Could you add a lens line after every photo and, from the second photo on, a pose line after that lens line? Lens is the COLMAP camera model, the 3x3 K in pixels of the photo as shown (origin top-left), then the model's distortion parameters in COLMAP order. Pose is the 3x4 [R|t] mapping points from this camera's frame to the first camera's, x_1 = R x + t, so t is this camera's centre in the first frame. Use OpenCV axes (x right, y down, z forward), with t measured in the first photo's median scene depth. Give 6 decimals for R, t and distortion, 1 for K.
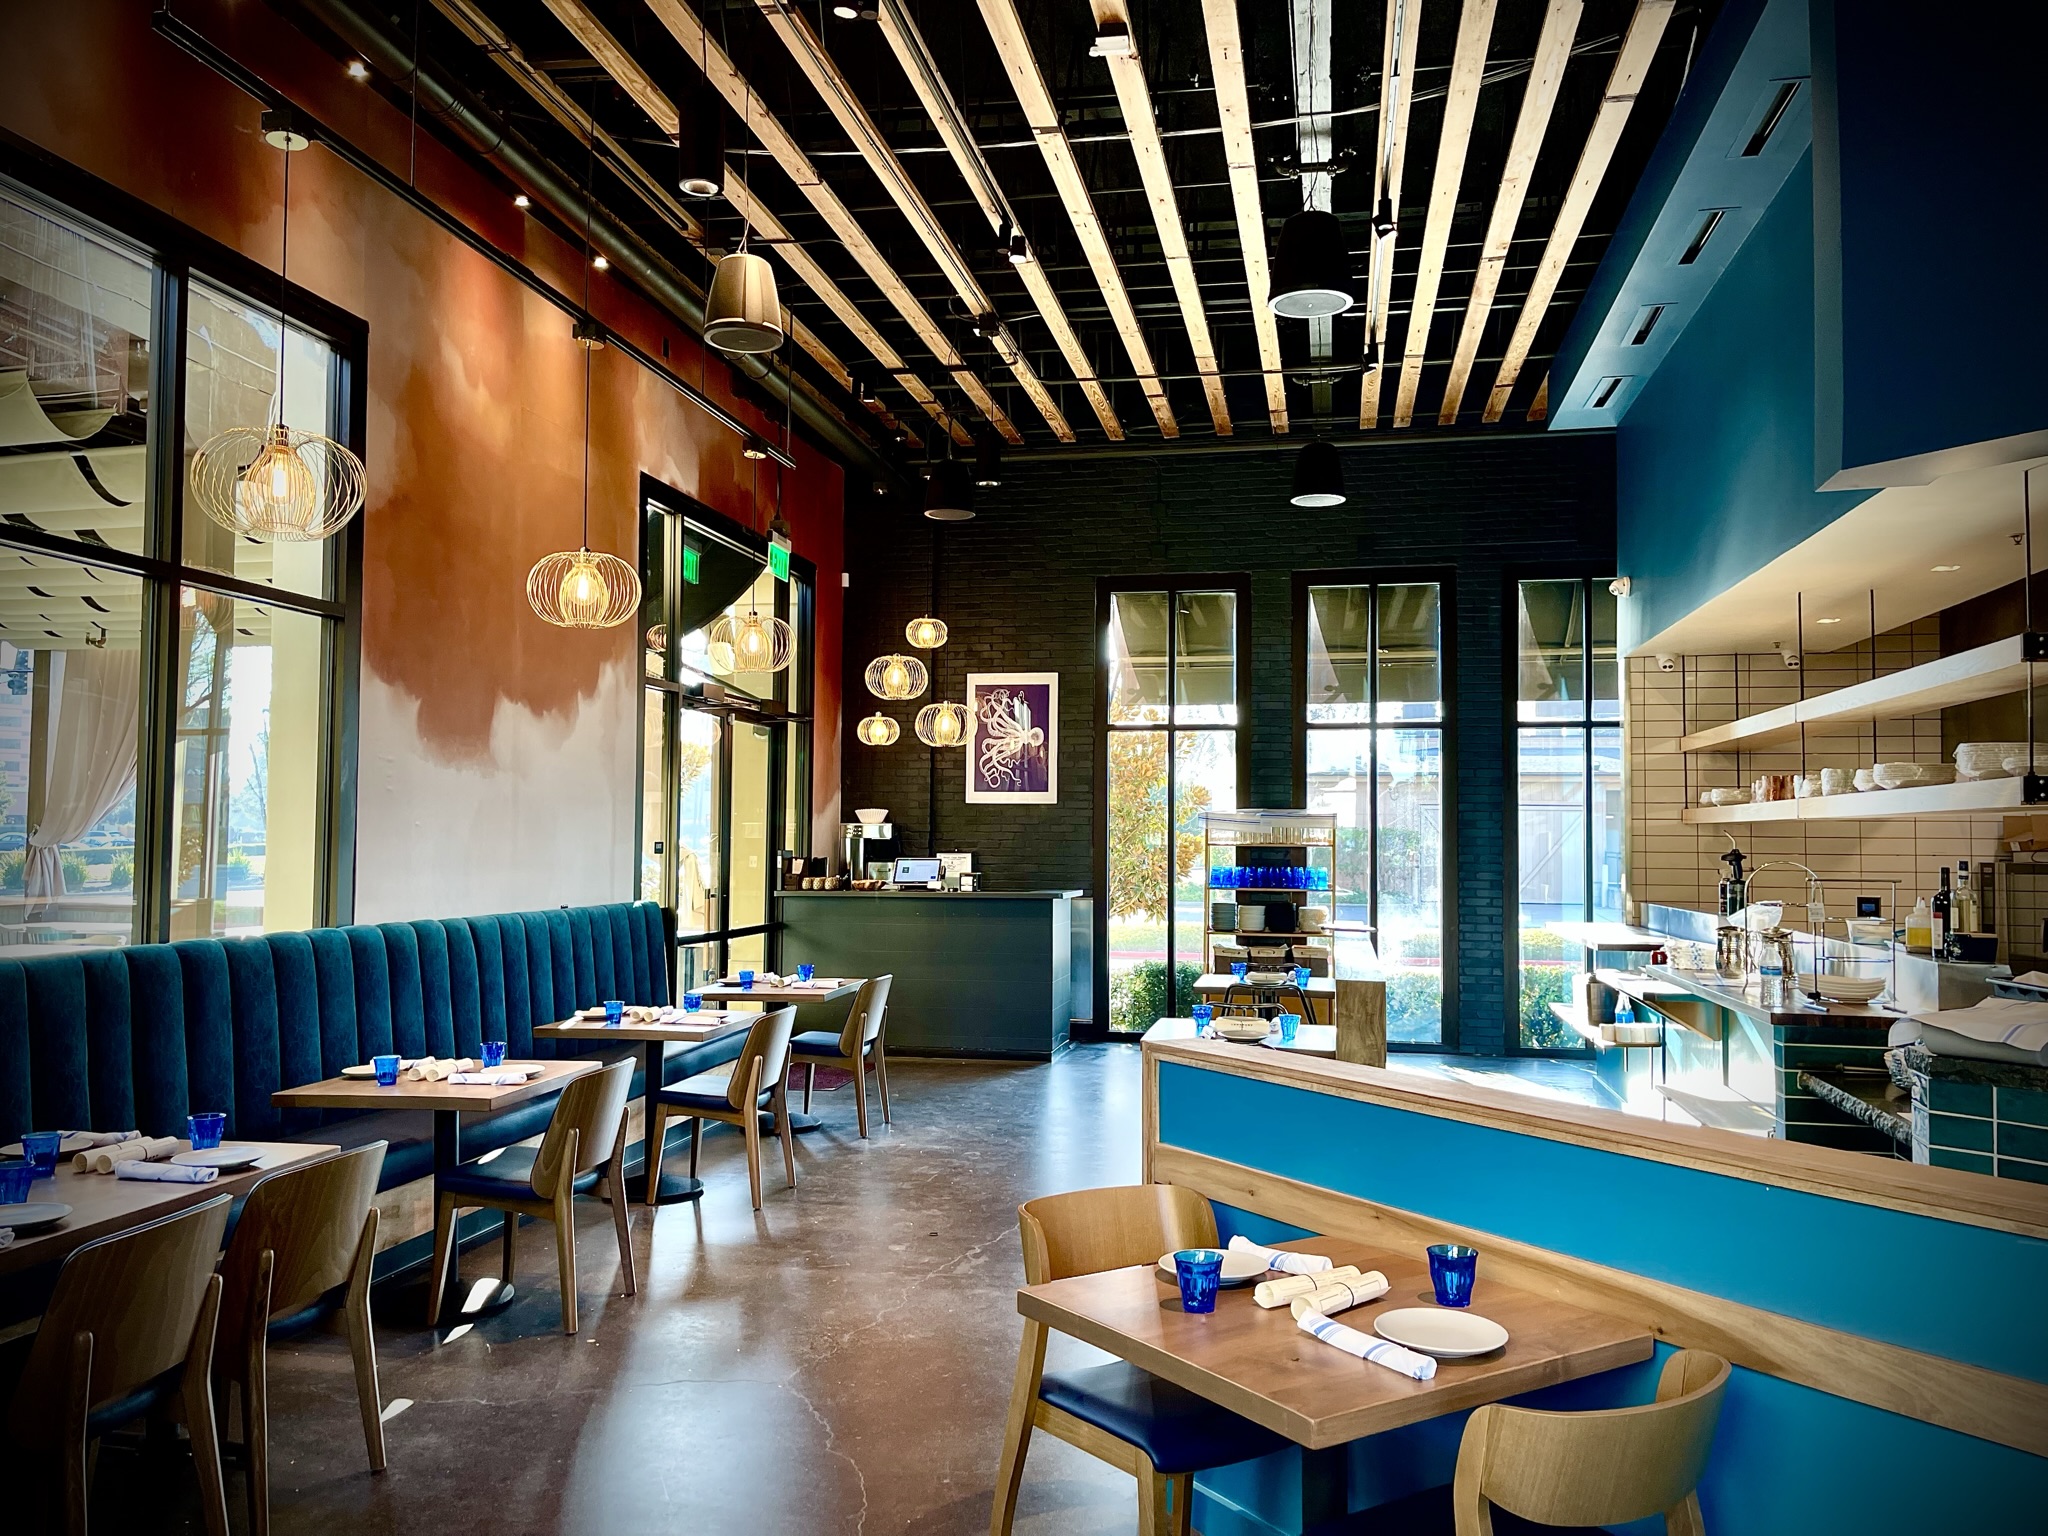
lens RADIAL K [[1543.2, 0, 1026.0], [0, 1543.2, 780.4], [0, 0, 1]] dist [0.032180, -0.045435]
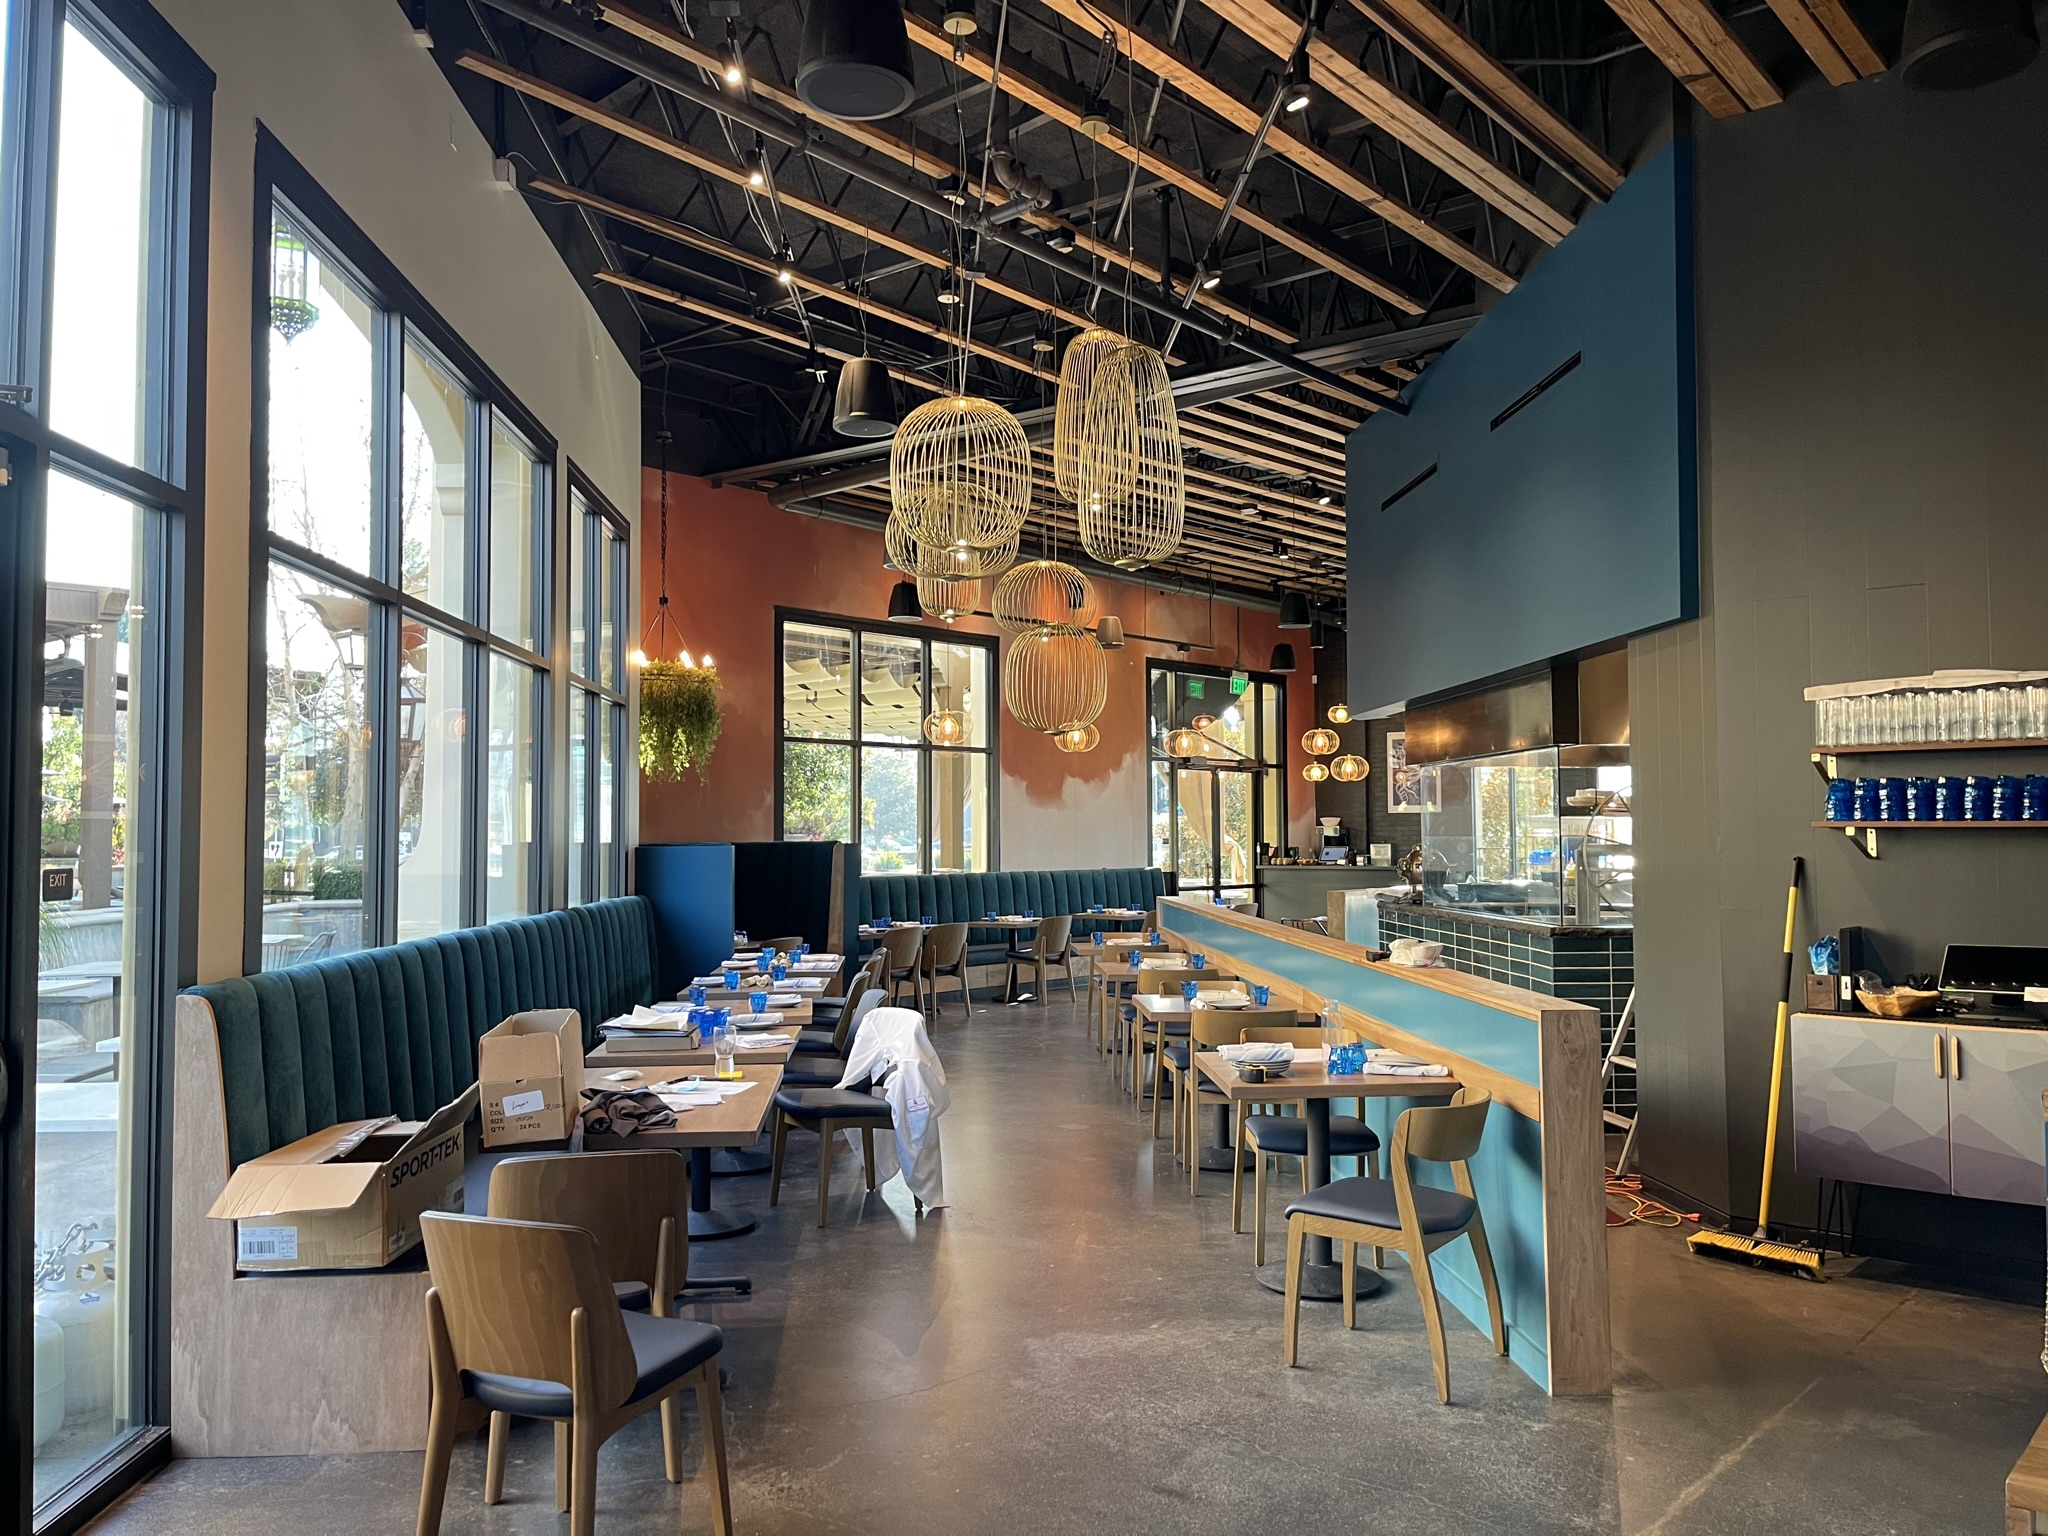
lens RADIAL K [[1543.2, 0, 1019.4], [0, 1543.2, 764.9], [0, 0, 1]] dist [0.032180, -0.045435]
pose [[0.863146, -0.034916, -0.503746, 0.612807], [0.030948, 0.999389, -0.016243, -0.028843], [0.504005, -0.001570, 0.863699, -0.822461]]
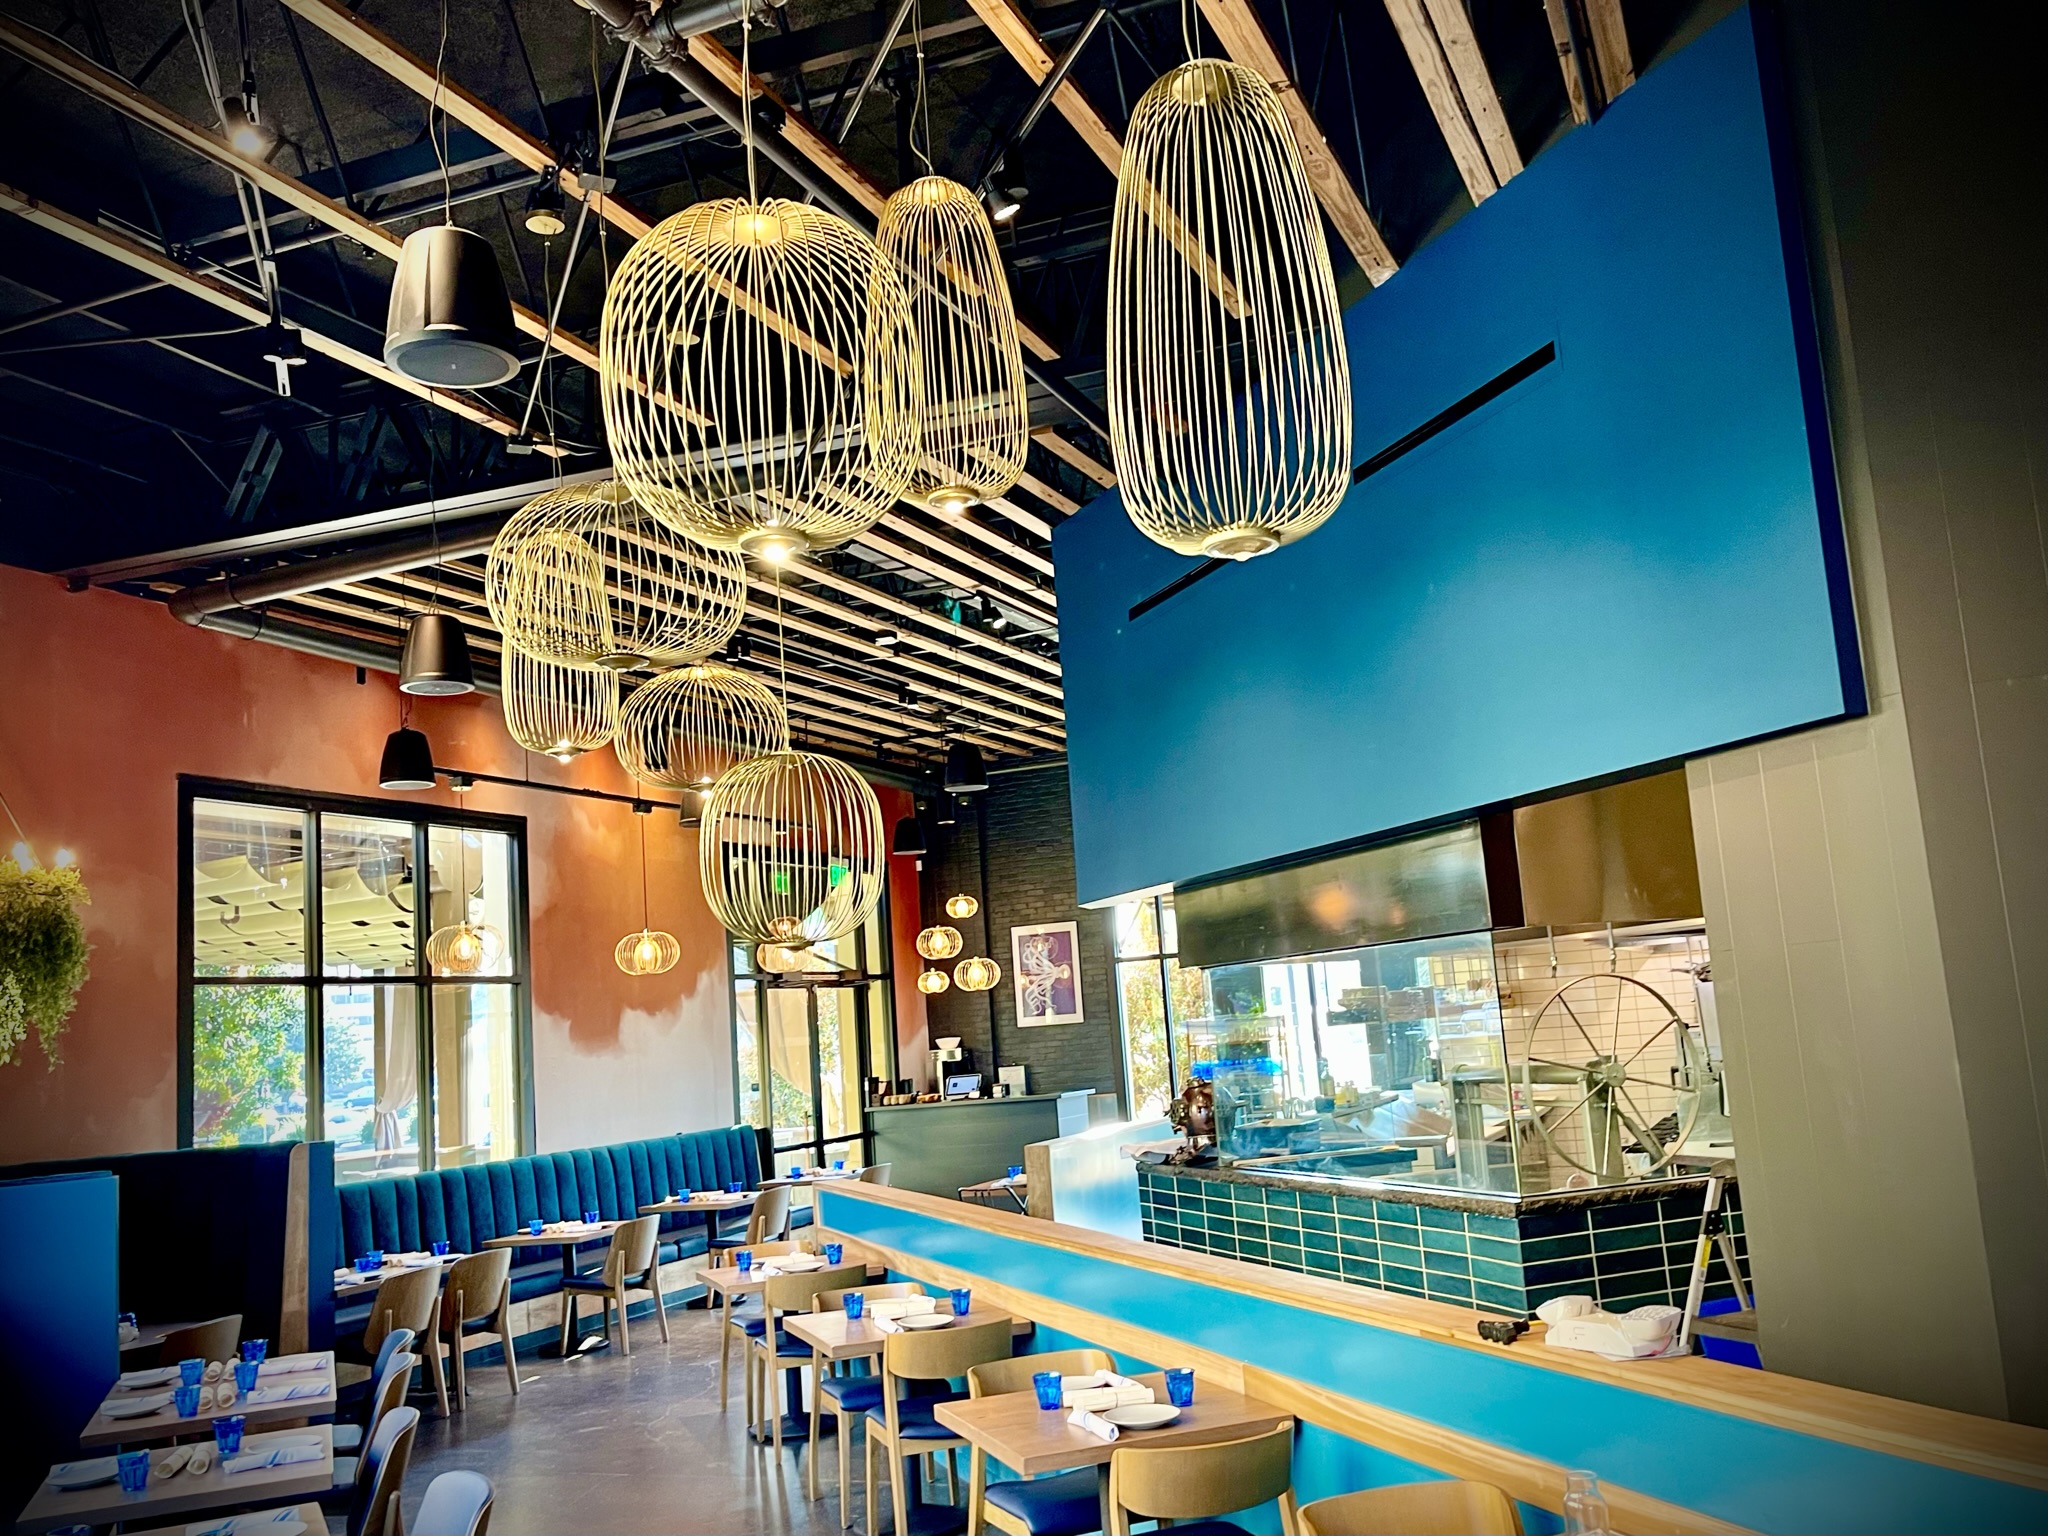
lens RADIAL K [[1712.3, 0, 1057.9], [0, 1712.3, 780.0], [0, 0, 1]] dist [0.043043, -0.041821]
pose [[0.976582, -0.109350, -0.185282, 0.390730], [0.090515, 0.990103, -0.107255, -0.046273], [0.195177, 0.087973, 0.976815, -0.590330]]
